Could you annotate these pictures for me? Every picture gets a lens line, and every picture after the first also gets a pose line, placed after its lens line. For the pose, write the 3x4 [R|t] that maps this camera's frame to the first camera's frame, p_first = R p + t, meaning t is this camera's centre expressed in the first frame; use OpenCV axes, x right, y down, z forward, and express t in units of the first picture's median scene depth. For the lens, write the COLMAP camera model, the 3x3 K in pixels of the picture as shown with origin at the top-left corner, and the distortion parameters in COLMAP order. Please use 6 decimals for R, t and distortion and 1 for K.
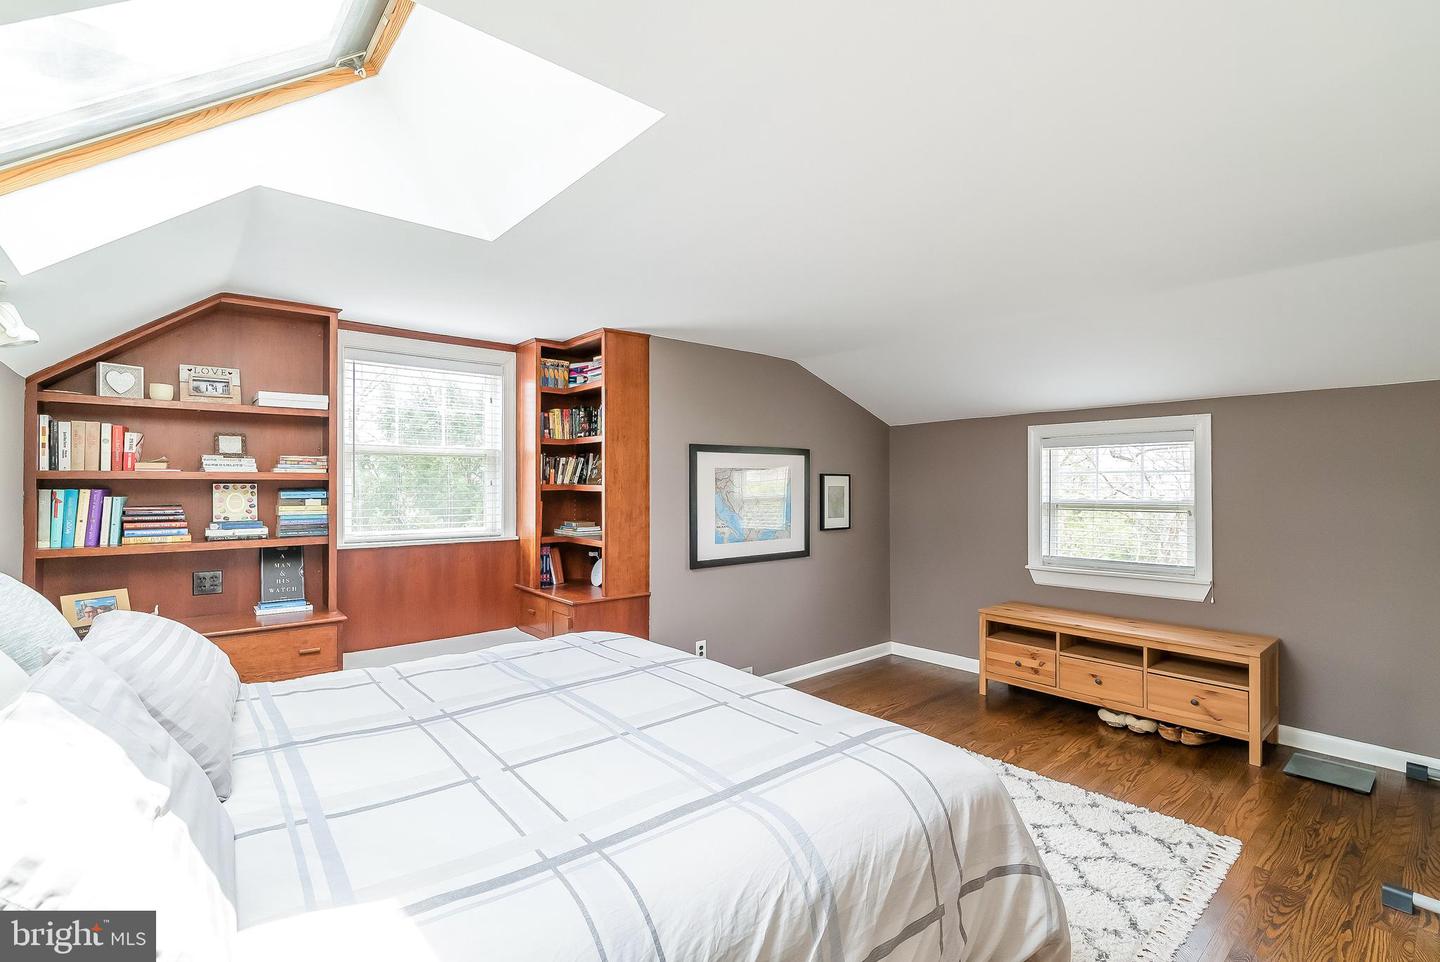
lens RADIAL K [[653.2, 0, 722.1], [0, 653.2, 478.5], [0, 0, 1]] dist [-0.011808, 0.003987]
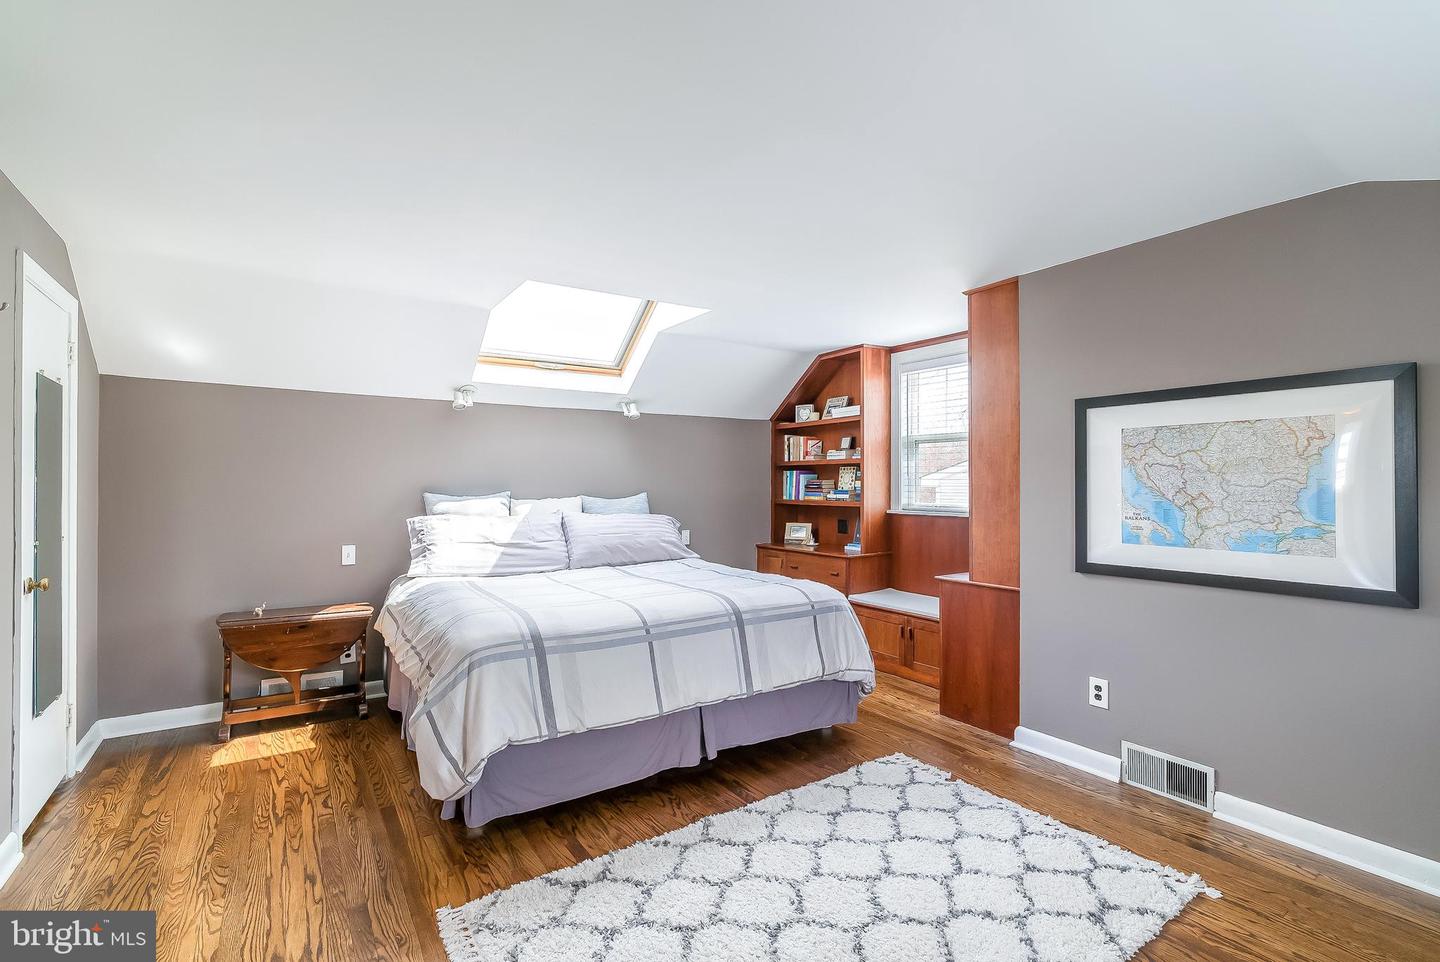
lens RADIAL K [[653.2, 0, 722.1], [0, 653.2, 478.5], [0, 0, 1]] dist [-0.011808, 0.003987]
pose [[-0.103574, -0.006903, -0.994598, 0.930771], [0.005924, 0.999954, -0.007557, 0.049691], [0.994604, -0.006675, -0.103528, 0.888819]]
